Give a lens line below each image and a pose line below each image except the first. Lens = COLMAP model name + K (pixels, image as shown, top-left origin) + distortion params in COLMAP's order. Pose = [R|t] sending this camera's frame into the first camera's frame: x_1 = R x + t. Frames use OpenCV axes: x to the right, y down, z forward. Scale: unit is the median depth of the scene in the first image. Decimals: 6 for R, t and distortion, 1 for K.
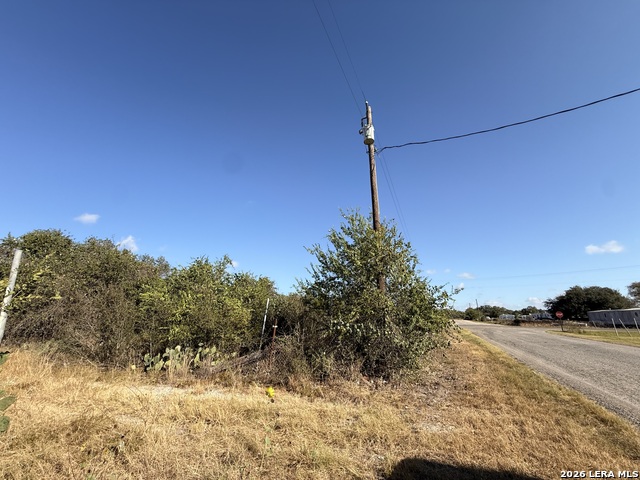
lens RADIAL K [[254.2, 0, 320.0], [0, 254.2, 240.0], [0, 0, 1]] dist [-0.001239, 0.000236]
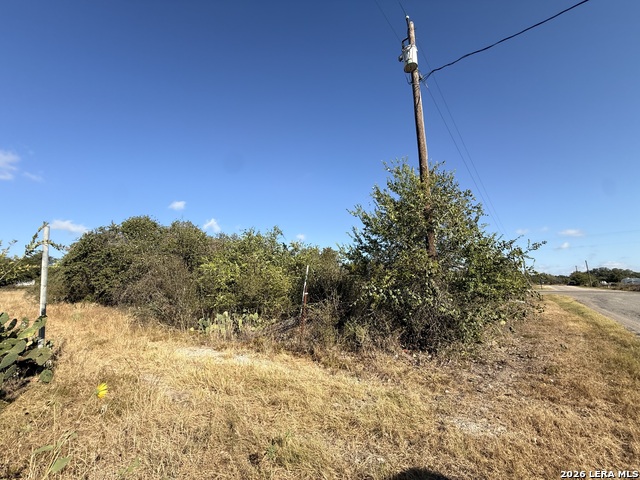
lens RADIAL K [[254.2, 0, 320.0], [0, 254.2, 240.0], [0, 0, 1]] dist [-0.001239, 0.000236]
pose [[0.963199, -0.060207, -0.261960, 0.116525], [0.090685, 0.990239, 0.105847, 0.044118], [0.253030, -0.125707, 0.959257, 0.120574]]
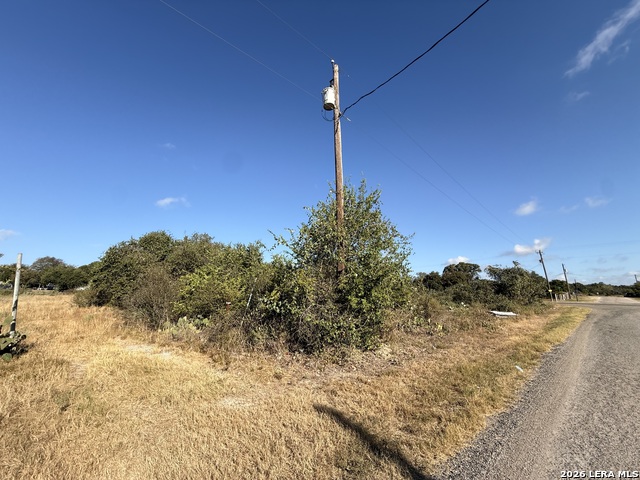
lens RADIAL K [[254.2, 0, 320.0], [0, 254.2, 240.0], [0, 0, 1]] dist [-0.001239, 0.000236]
pose [[0.922378, -0.078933, -0.378137, 0.573913], [0.112156, 0.991455, 0.066623, 0.027700], [0.369647, -0.103862, 0.923349, 0.115612]]
